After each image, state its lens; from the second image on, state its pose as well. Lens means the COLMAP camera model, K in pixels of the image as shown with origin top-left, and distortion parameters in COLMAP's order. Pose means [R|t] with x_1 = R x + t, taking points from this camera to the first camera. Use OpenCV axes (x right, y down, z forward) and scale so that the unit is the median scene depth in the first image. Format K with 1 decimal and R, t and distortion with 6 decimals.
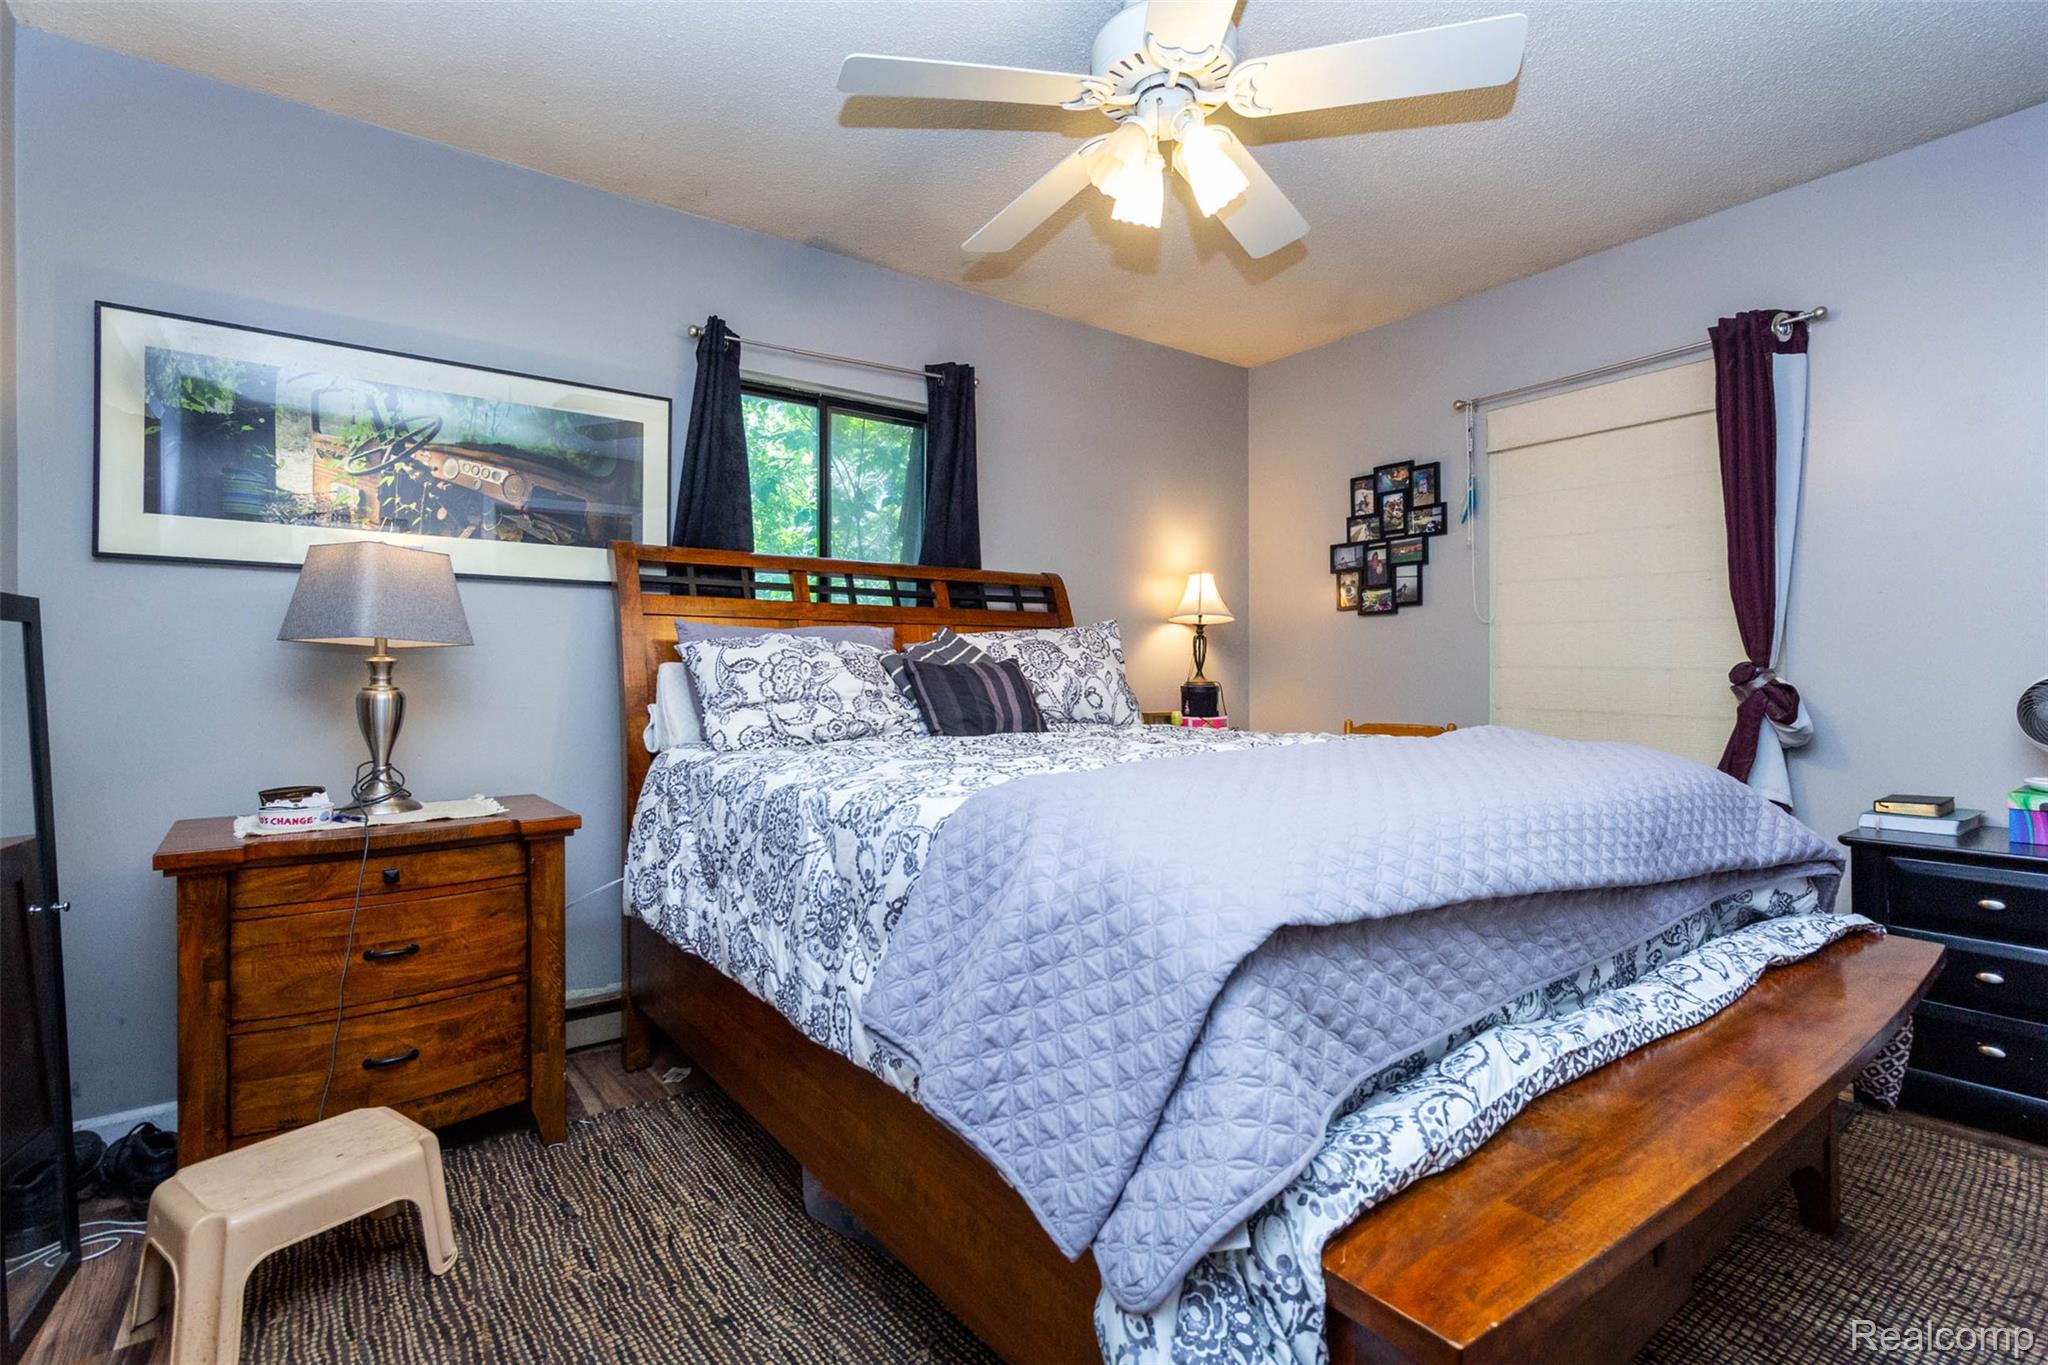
lens RADIAL K [[967.8, 0, 1033.5], [0, 967.8, 678.2], [0, 0, 1]] dist [0.011166, 0.000048]
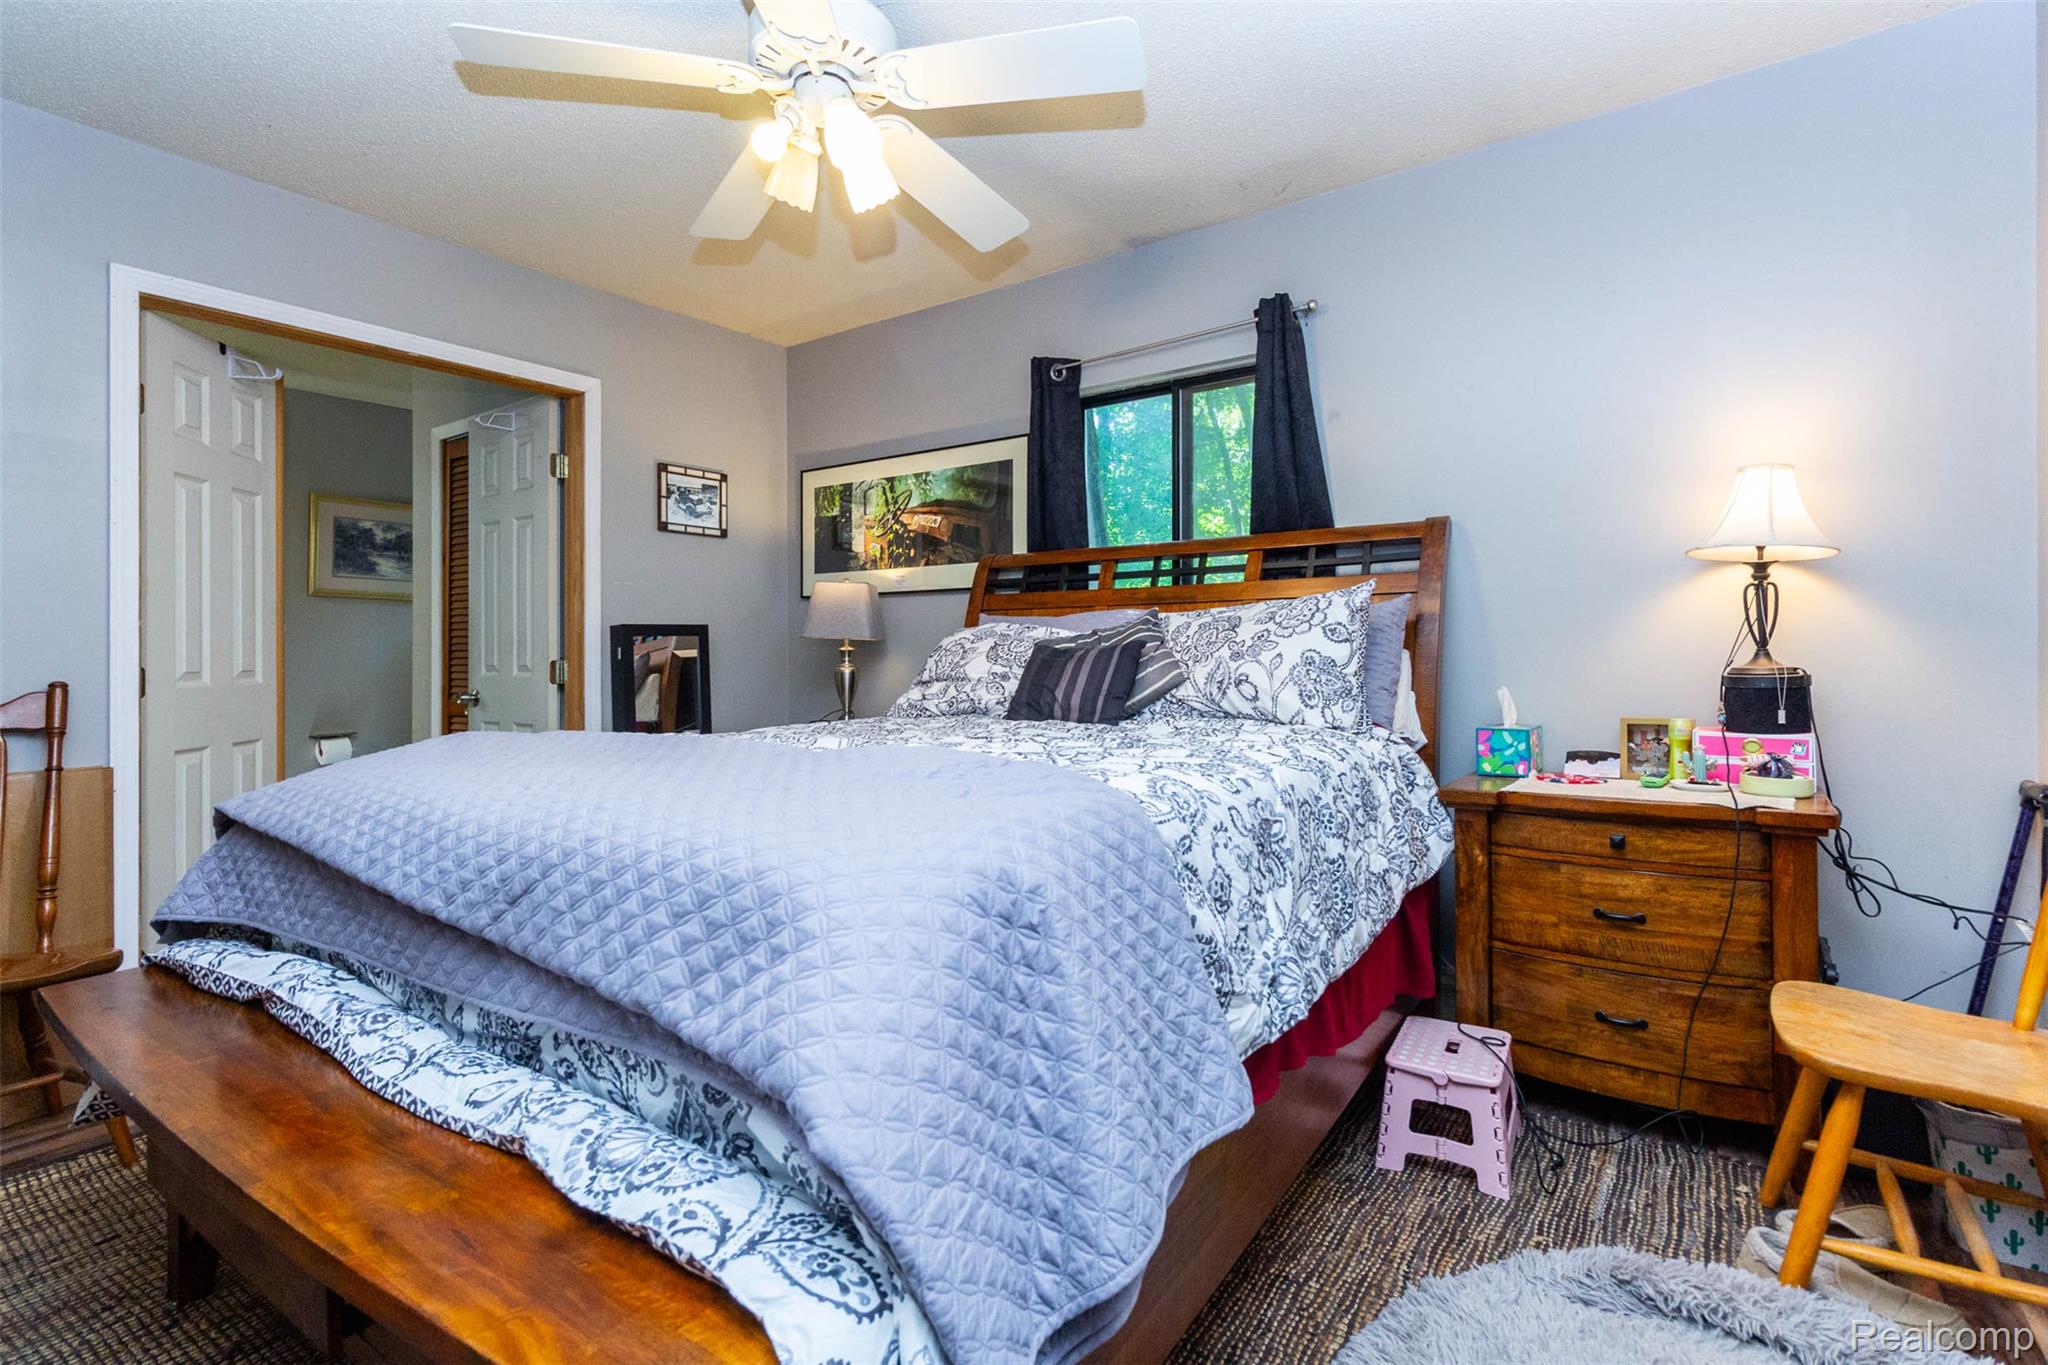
lens RADIAL K [[967.8, 0, 1034.9], [0, 967.8, 665.6], [0, 0, 1]] dist [0.011166, 0.000048]
pose [[0.304169, 0.013110, -0.952528, 0.765445], [0.003171, 0.999886, 0.014774, -0.009895], [0.952613, -0.007514, 0.304093, 0.598359]]
